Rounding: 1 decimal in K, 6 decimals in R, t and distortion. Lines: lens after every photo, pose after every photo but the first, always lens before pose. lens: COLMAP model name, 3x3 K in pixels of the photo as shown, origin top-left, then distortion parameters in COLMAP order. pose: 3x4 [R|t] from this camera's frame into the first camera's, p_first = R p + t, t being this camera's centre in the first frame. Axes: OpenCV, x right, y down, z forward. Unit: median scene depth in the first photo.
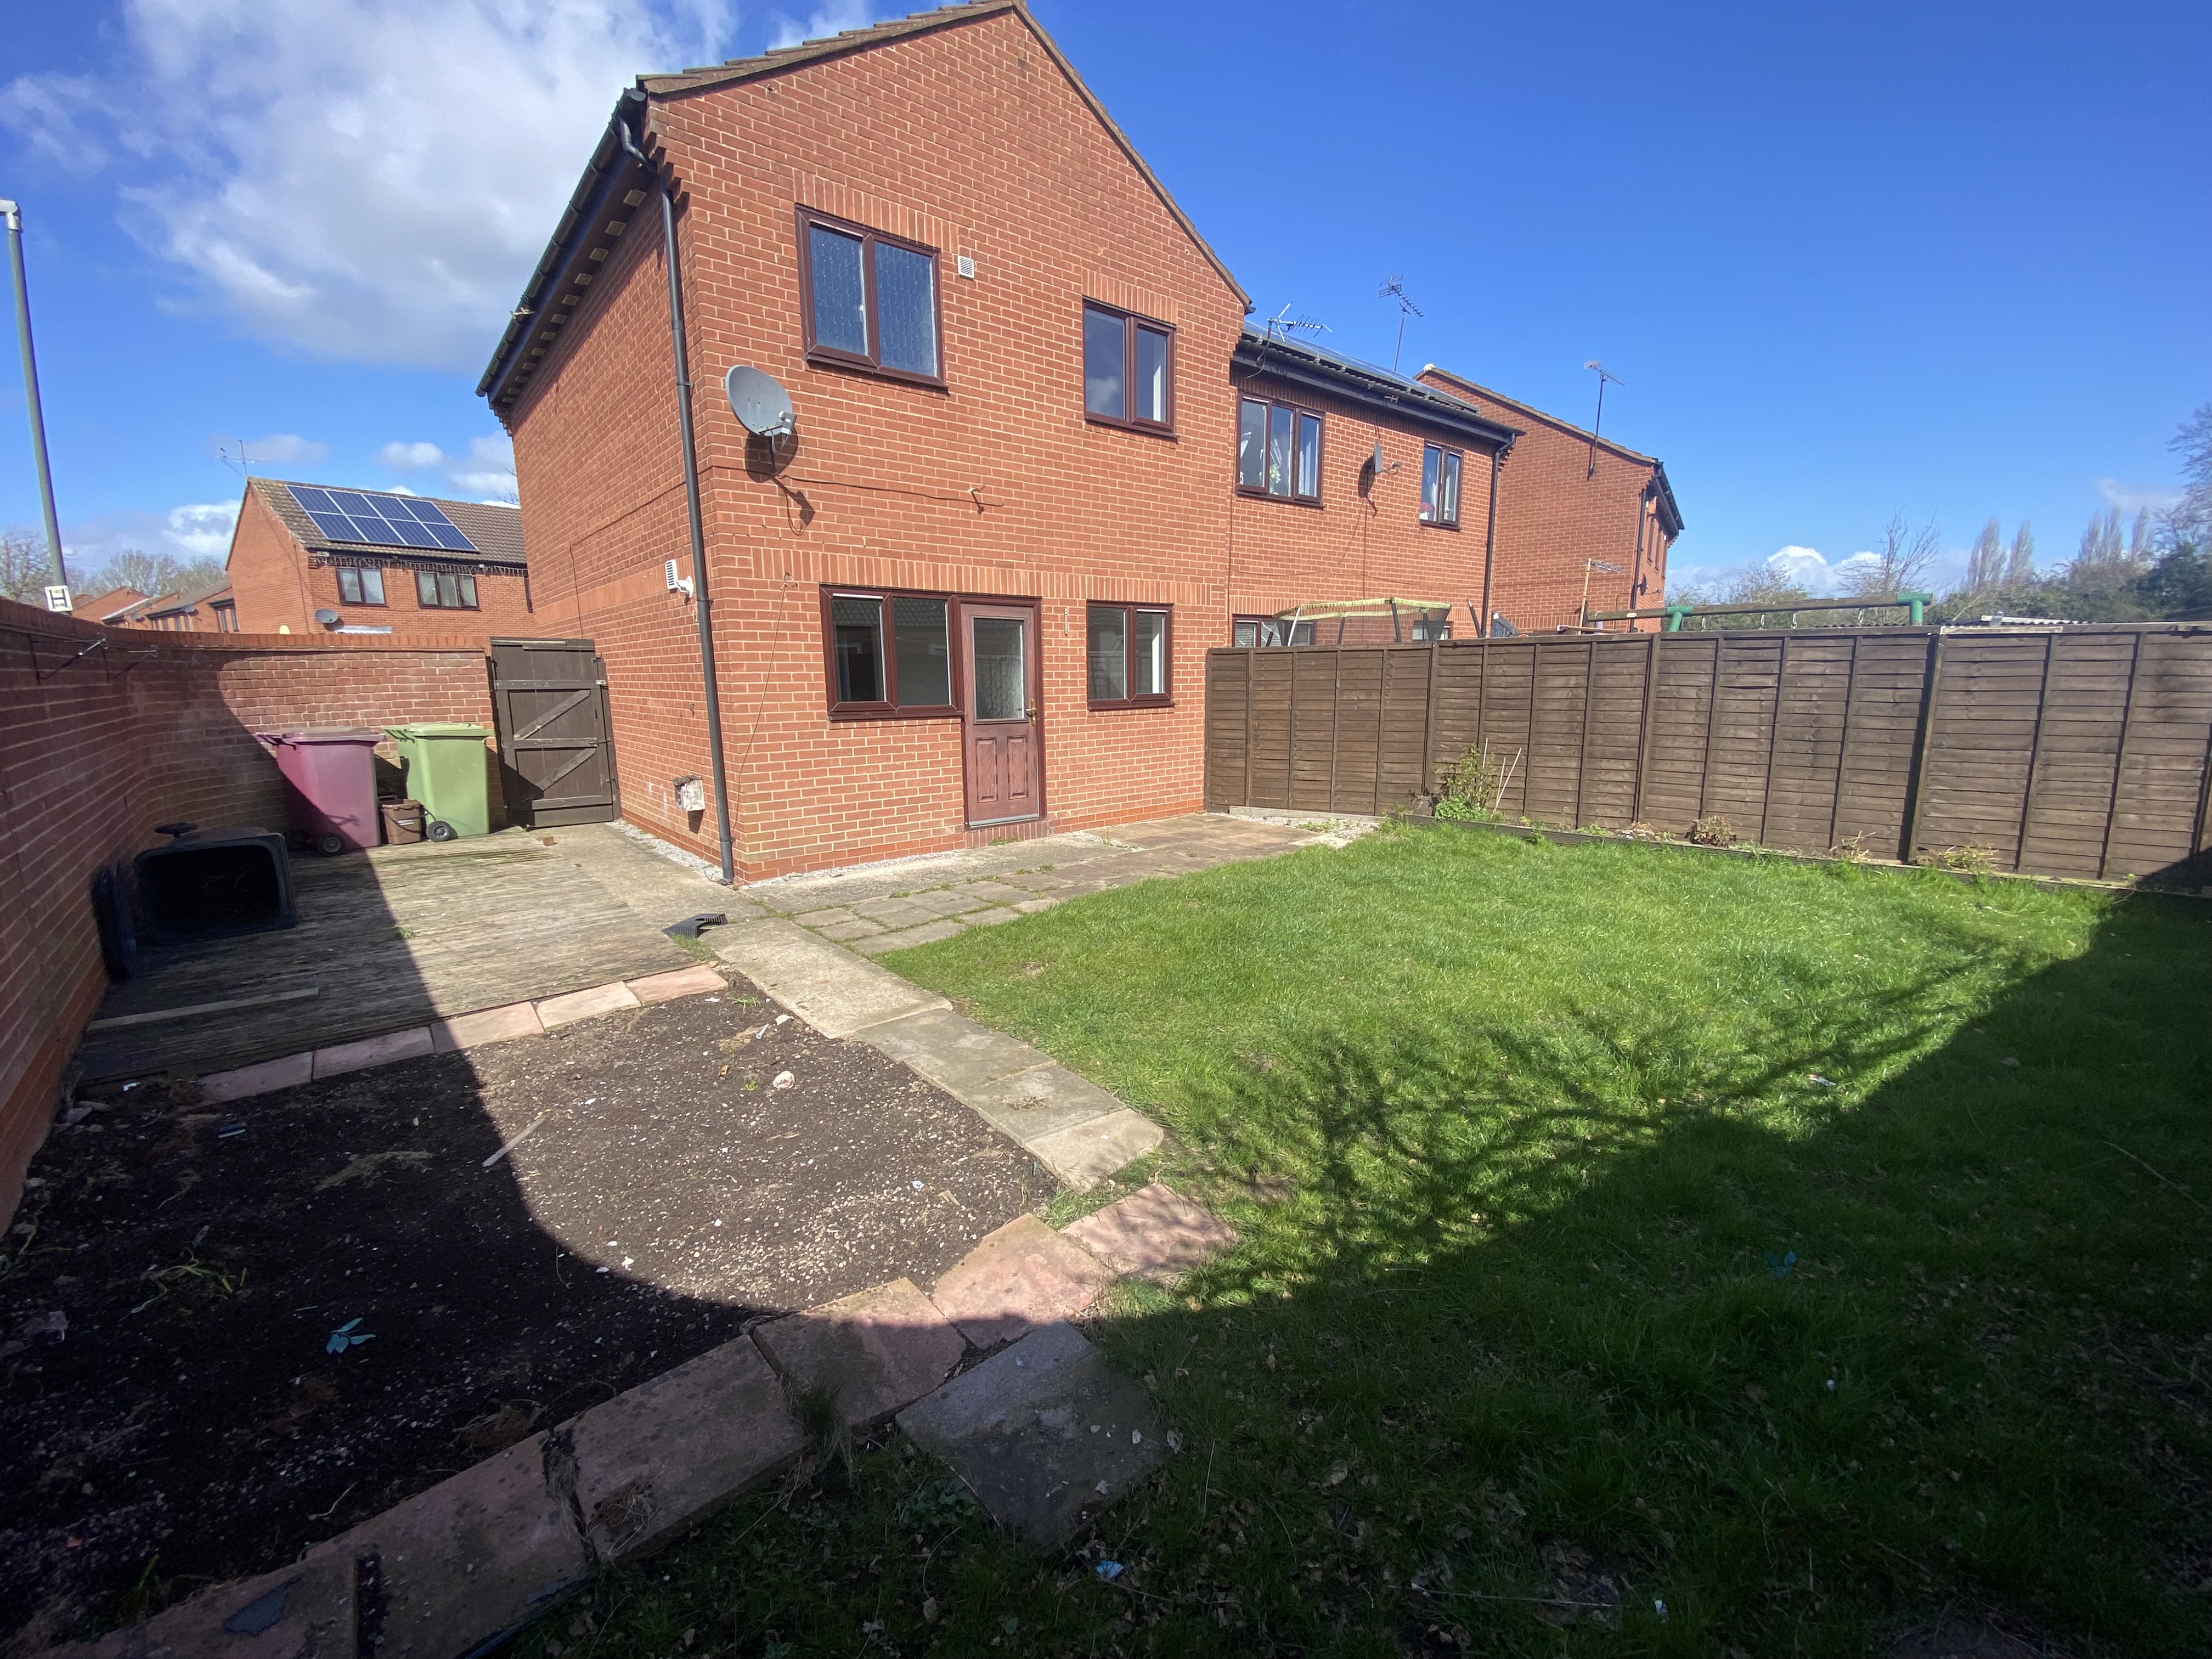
lens RADIAL K [[895.6, 0, 1112.2], [0, 895.6, 822.8], [0, 0, 1]] dist [-0.001901, -0.013301]
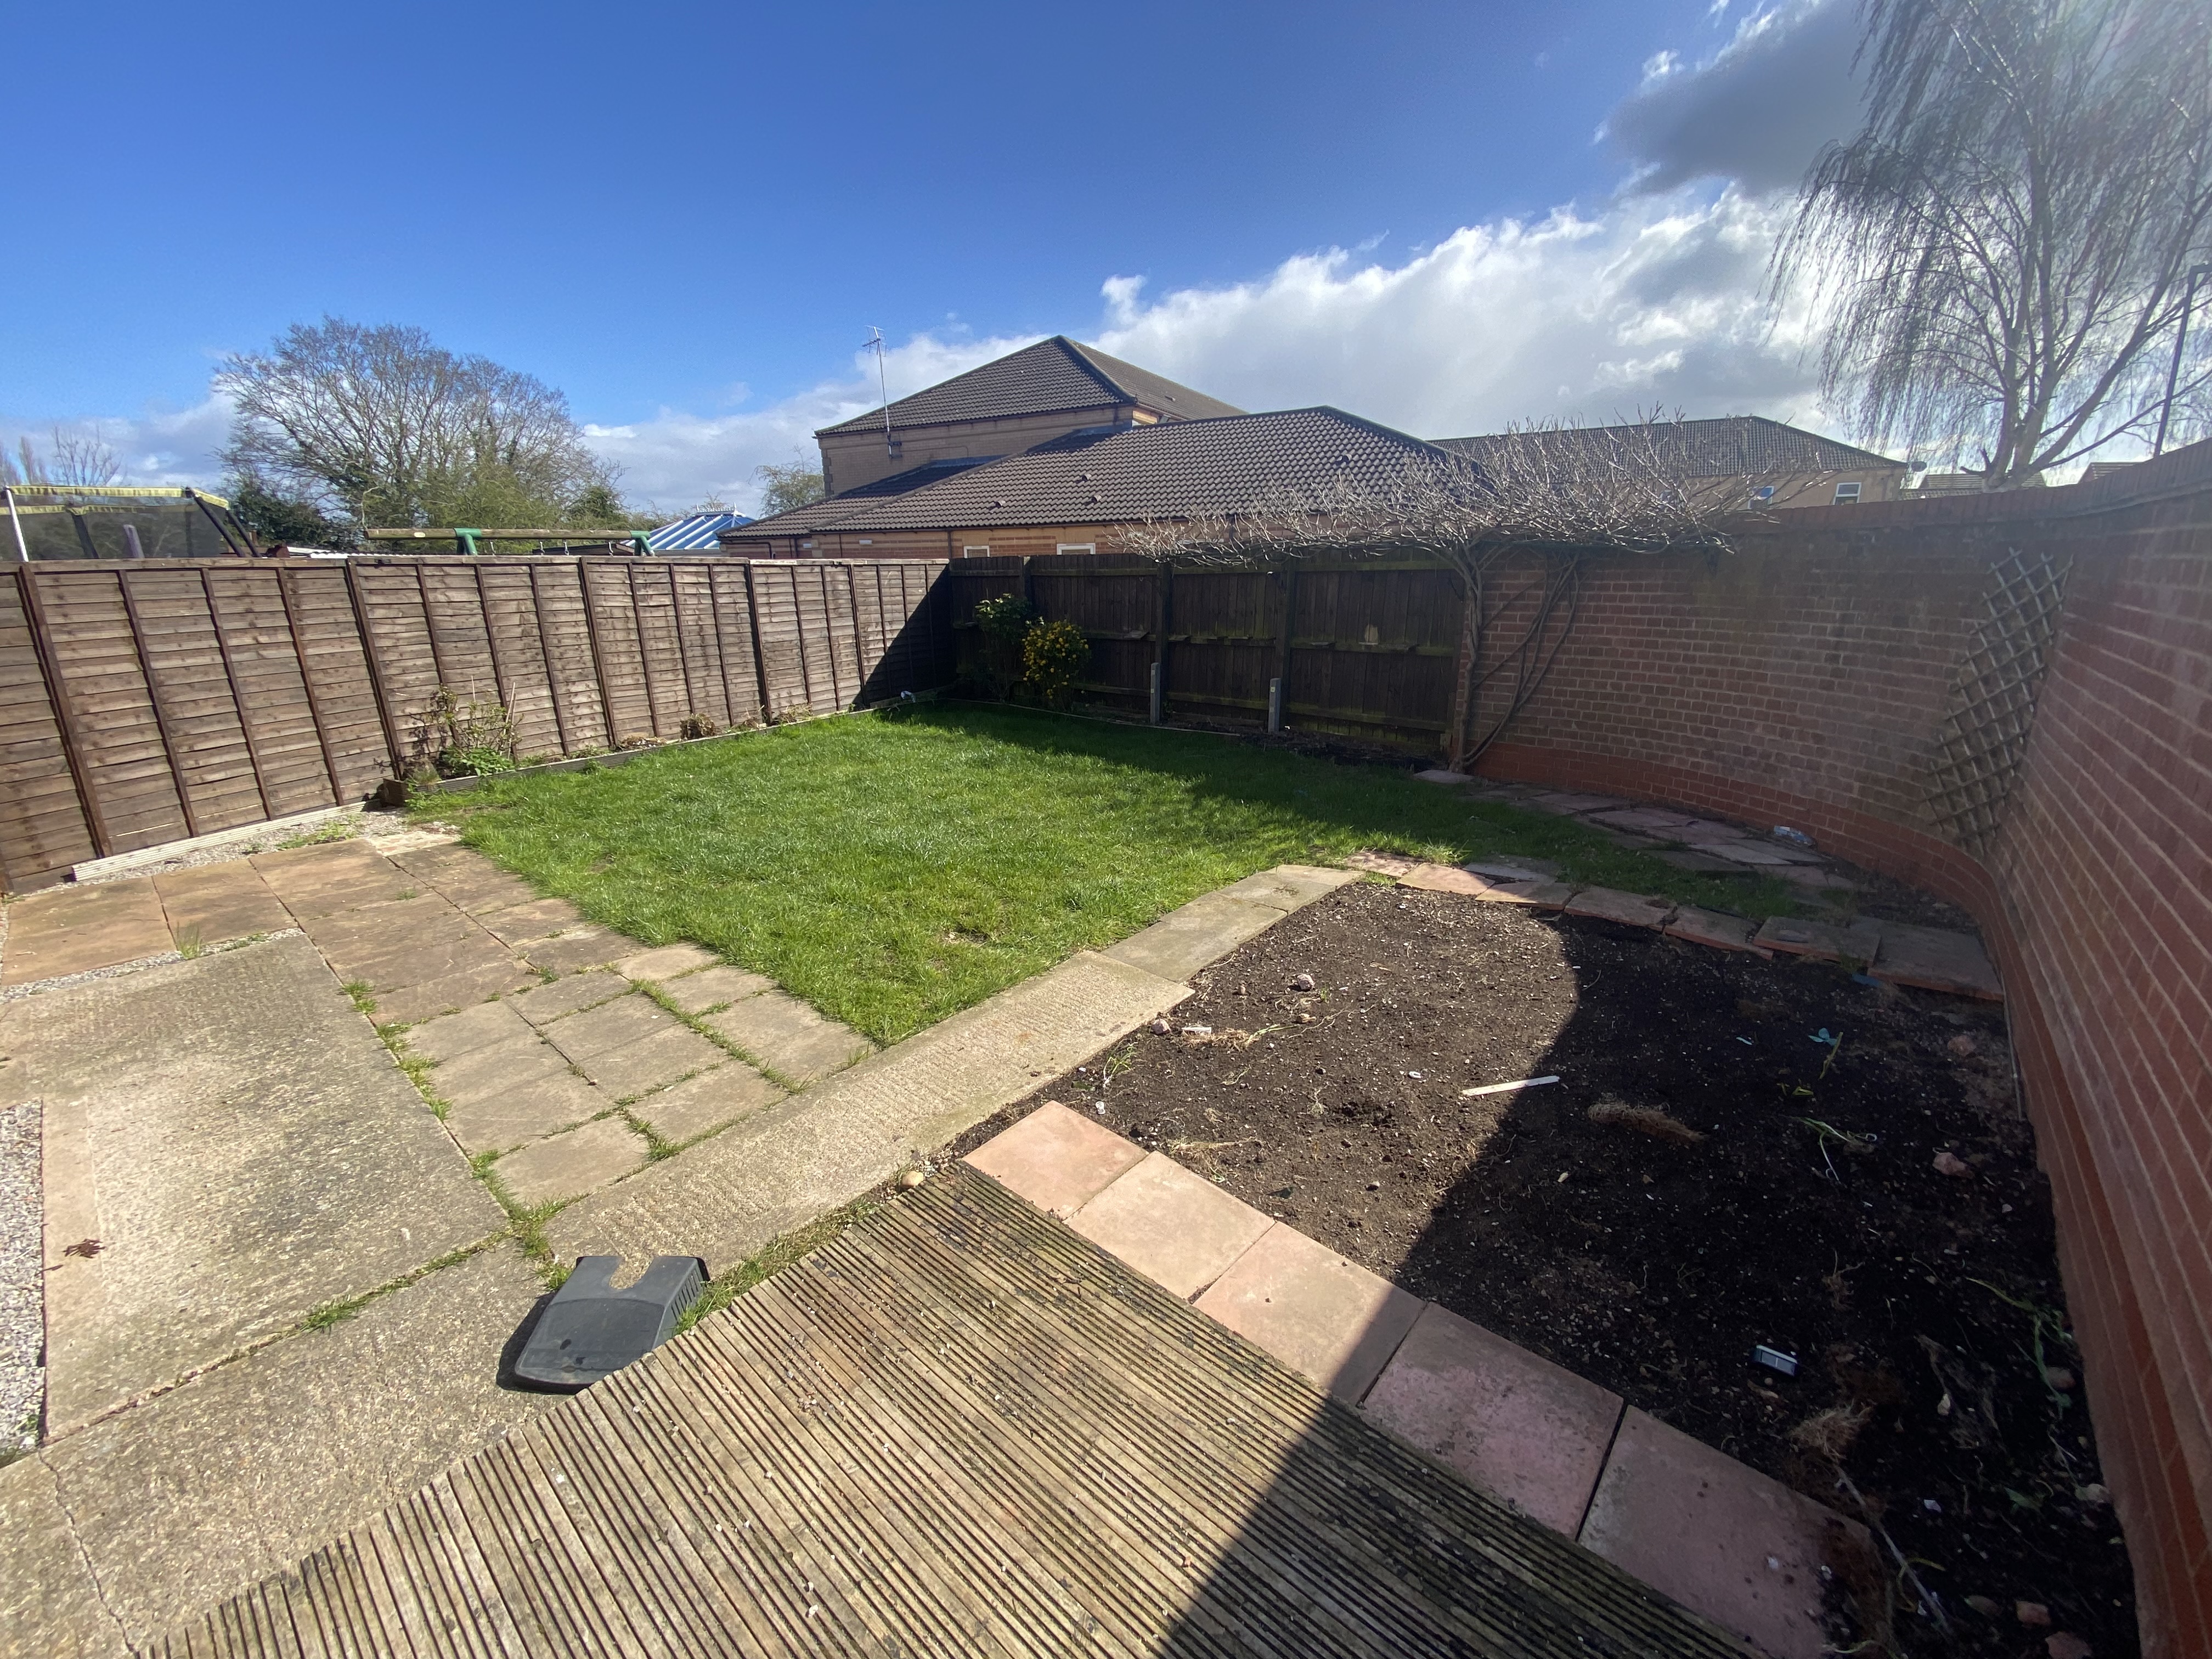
lens RADIAL K [[895.6, 0, 1112.2], [0, 895.6, 822.8], [0, 0, 1]] dist [-0.001901, -0.013301]
pose [[-0.147751, -0.259533, 0.954365, -1.085561], [0.189679, 0.939608, 0.284885, -0.189813], [-0.970666, 0.223115, -0.089600, 1.082584]]
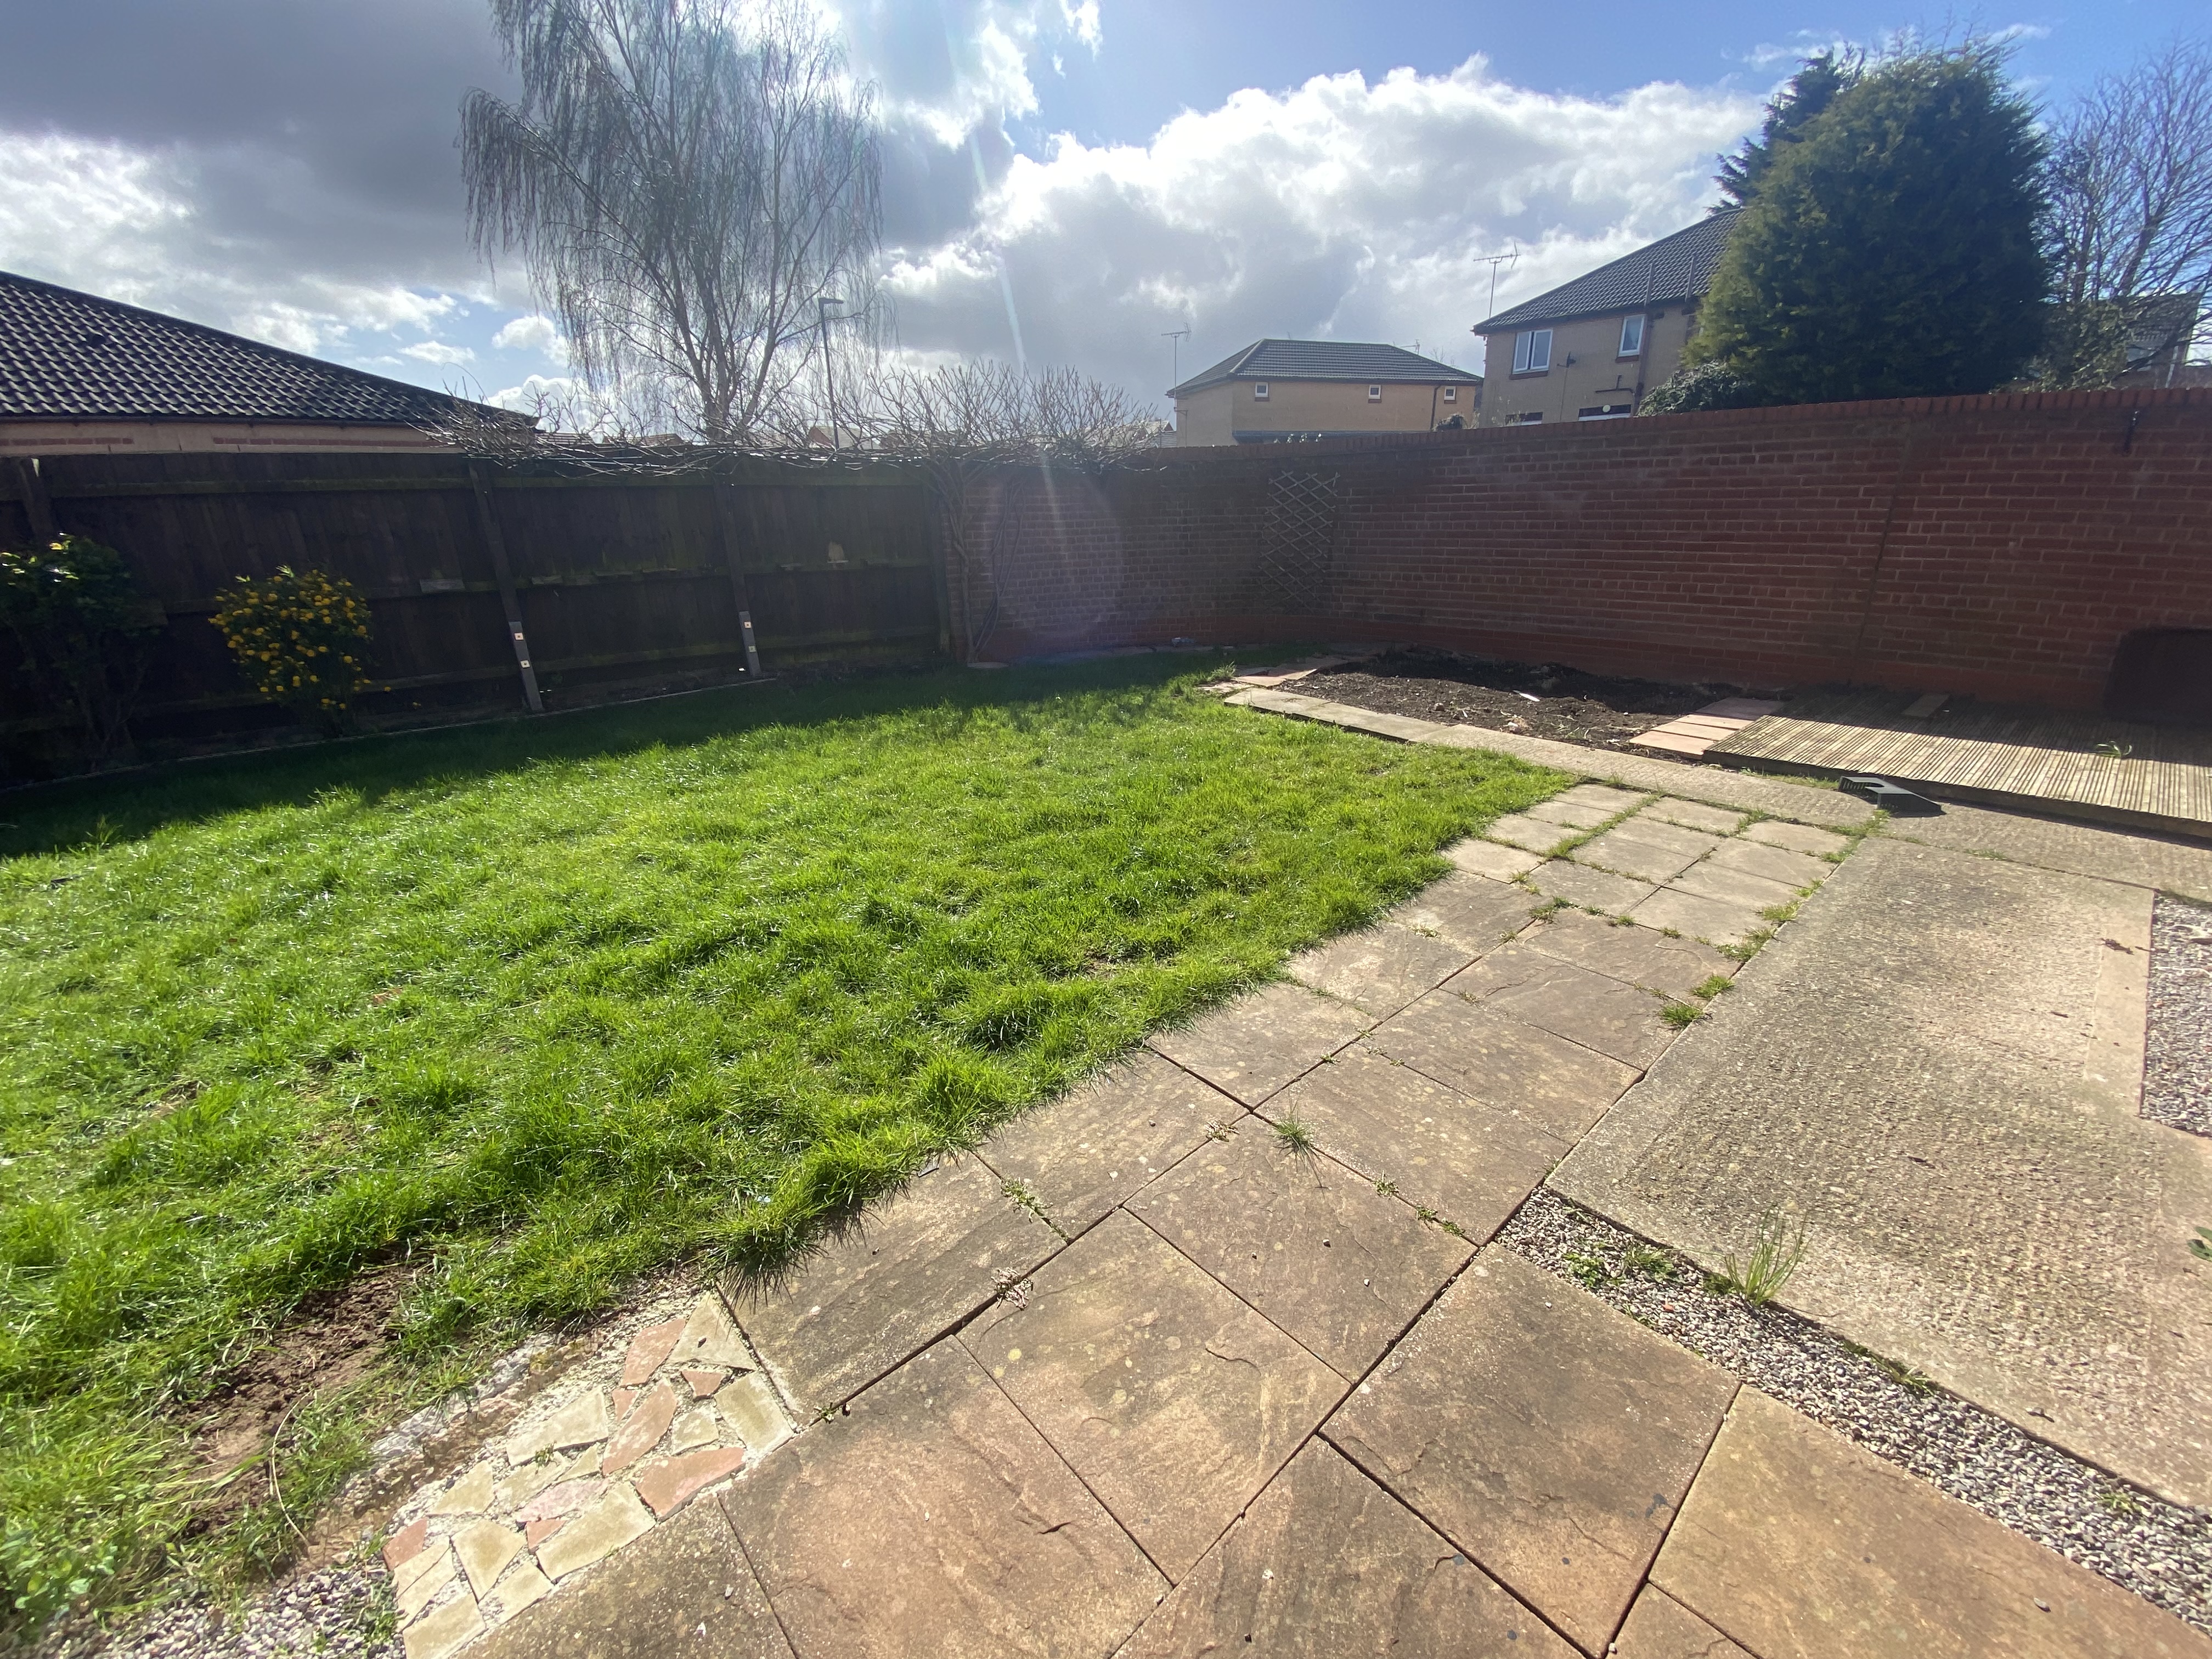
lens RADIAL K [[895.6, 0, 1112.2], [0, 895.6, 822.8], [0, 0, 1]] dist [-0.001901, -0.013301]
pose [[-0.999695, 0.022935, -0.009138, 0.279506], [0.015459, 0.870117, 0.492603, -0.350239], [0.019249, 0.492312, -0.870206, 2.281599]]
